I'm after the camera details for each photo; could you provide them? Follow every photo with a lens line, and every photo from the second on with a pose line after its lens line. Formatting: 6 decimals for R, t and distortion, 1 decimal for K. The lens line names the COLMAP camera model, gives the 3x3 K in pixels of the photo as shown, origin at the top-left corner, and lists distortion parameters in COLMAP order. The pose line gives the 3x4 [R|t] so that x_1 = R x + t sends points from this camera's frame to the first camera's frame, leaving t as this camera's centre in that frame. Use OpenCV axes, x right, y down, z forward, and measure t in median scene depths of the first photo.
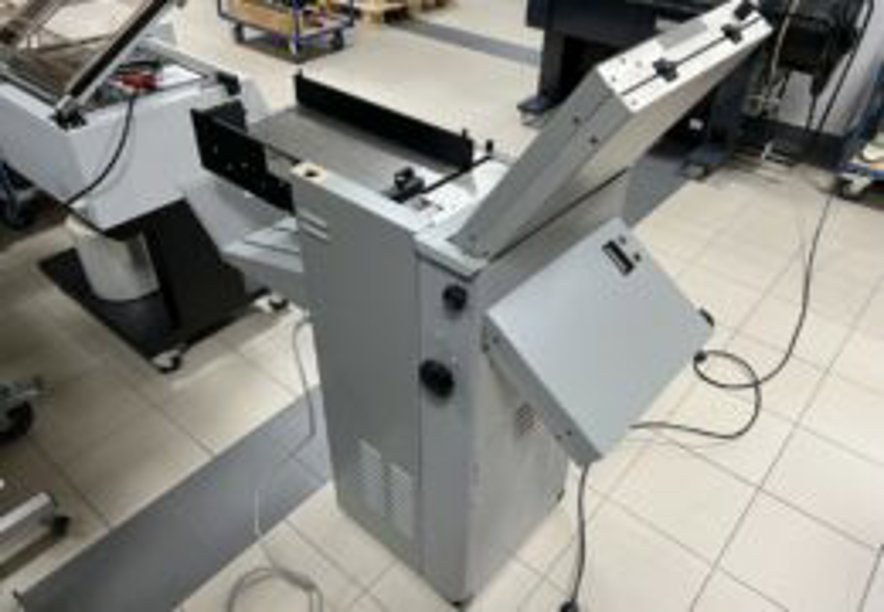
lens RADIAL K [[670.5, 0, 444.9], [0, 670.5, 306.8], [0, 0, 1]] dist [0.022539, -0.010456]
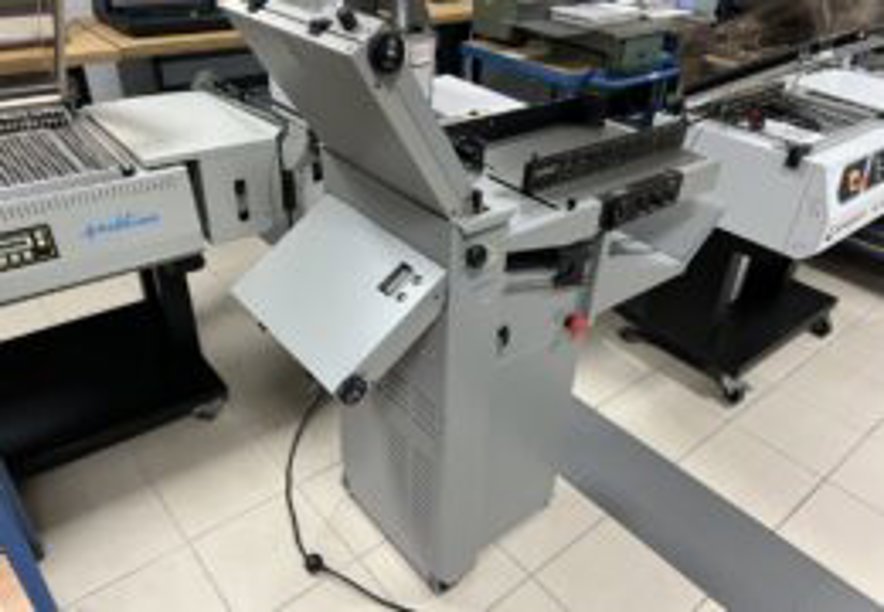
lens RADIAL K [[670.5, 0, 444.9], [0, 670.5, 306.8], [0, 0, 1]] dist [0.022539, -0.010456]
pose [[-0.173192, 0.523479, -0.834251, 0.776533], [-0.642531, 0.581912, 0.498531, -0.417424], [0.746431, 0.622373, 0.235569, 0.612295]]
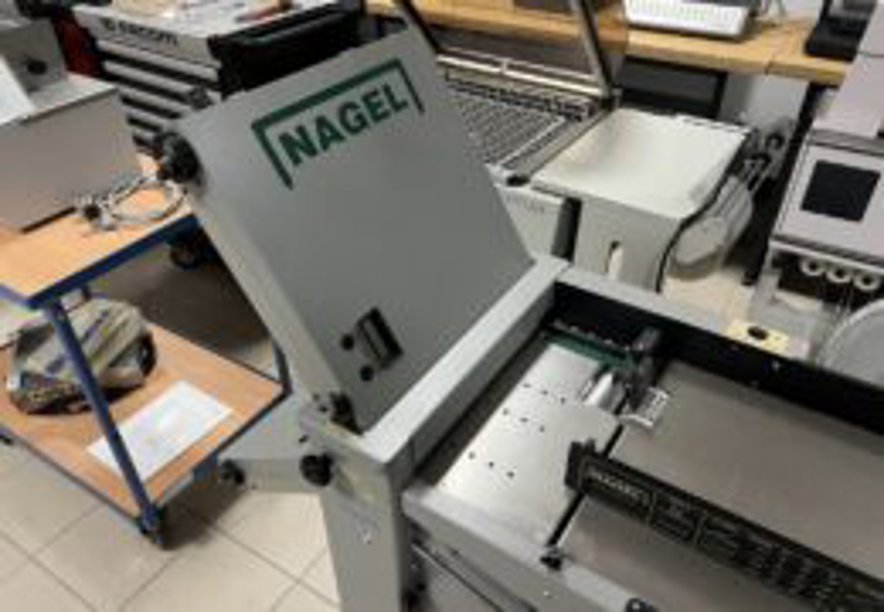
lens RADIAL K [[670.5, 0, 444.9], [0, 670.5, 306.8], [0, 0, 1]] dist [0.022539, -0.010456]
pose [[-0.990354, 0.081391, -0.112139, 0.150132], [-0.088017, 0.255535, 0.962785, -0.611845], [0.107018, 0.963368, -0.245907, 0.774218]]
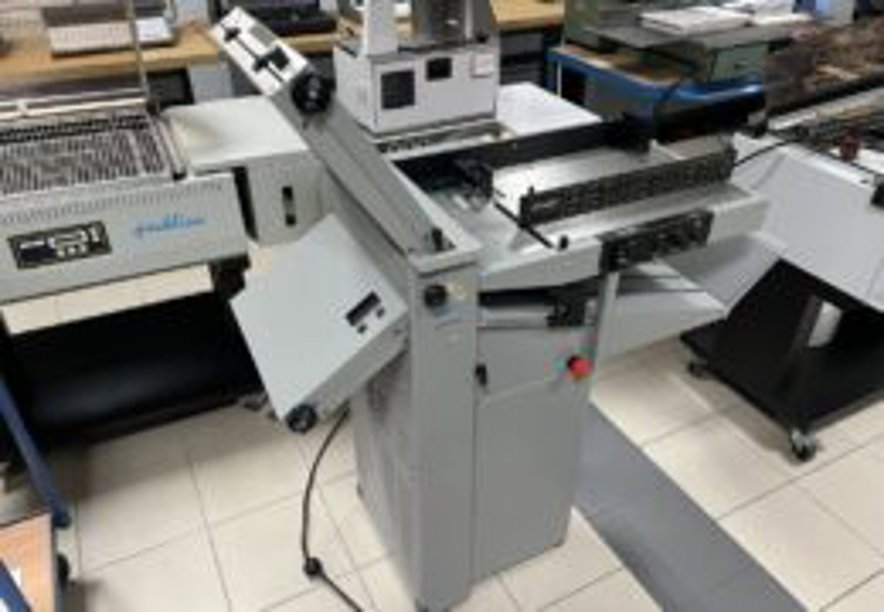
lens RADIAL K [[670.5, 0, 444.9], [0, 670.5, 306.8], [0, 0, 1]] dist [0.022539, -0.010456]
pose [[-0.378920, 0.510446, -0.771923, 0.686303], [-0.579325, 0.519626, 0.627989, -0.536078], [0.721666, 0.685152, 0.098817, 0.711464]]
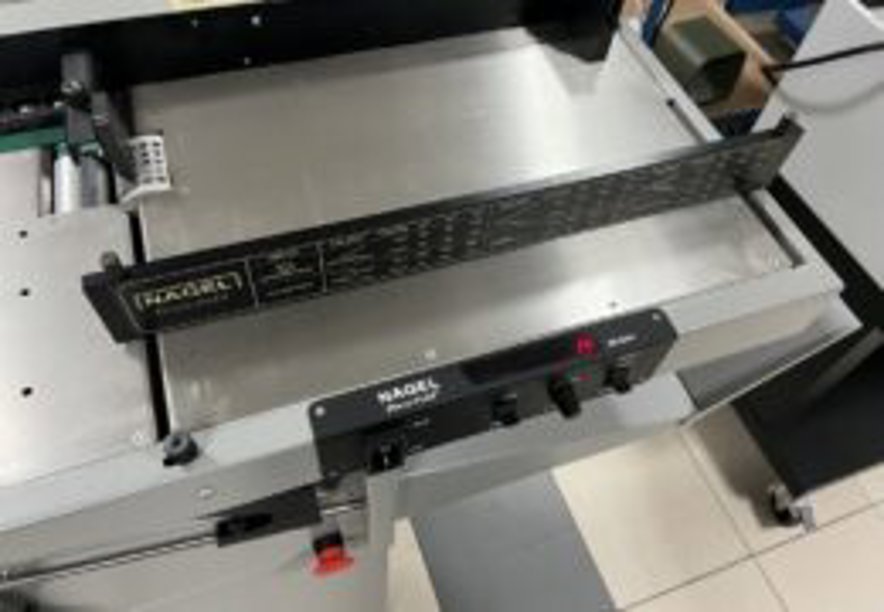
lens RADIAL K [[670.5, 0, 444.9], [0, 670.5, 306.8], [0, 0, 1]] dist [0.022539, -0.010456]
pose [[-0.483534, 0.693688, -0.533846, 0.101073], [-0.599085, 0.182397, 0.779634, -0.448712], [0.638194, 0.696799, 0.327383, 0.771834]]
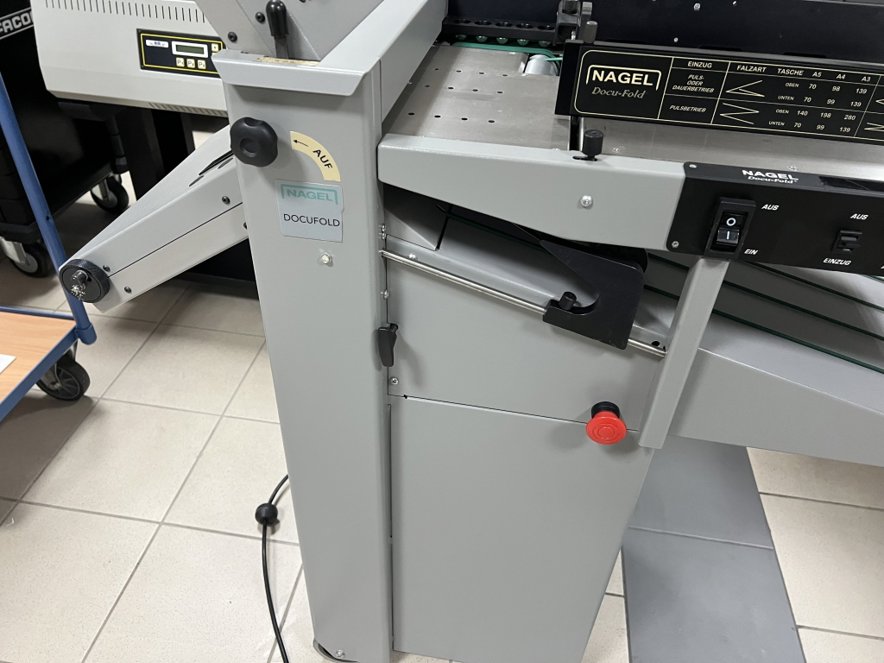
lens RADIAL K [[680.1, 0, 428.0], [0, 680.1, 330.1], [0, 0, 1]] dist [0.002320, -0.002762]
pose [[-0.858710, 0.293026, -0.420419, 0.287704], [-0.342539, 0.281994, 0.896185, -0.441178], [0.381161, 0.913573, -0.141778, 0.924520]]
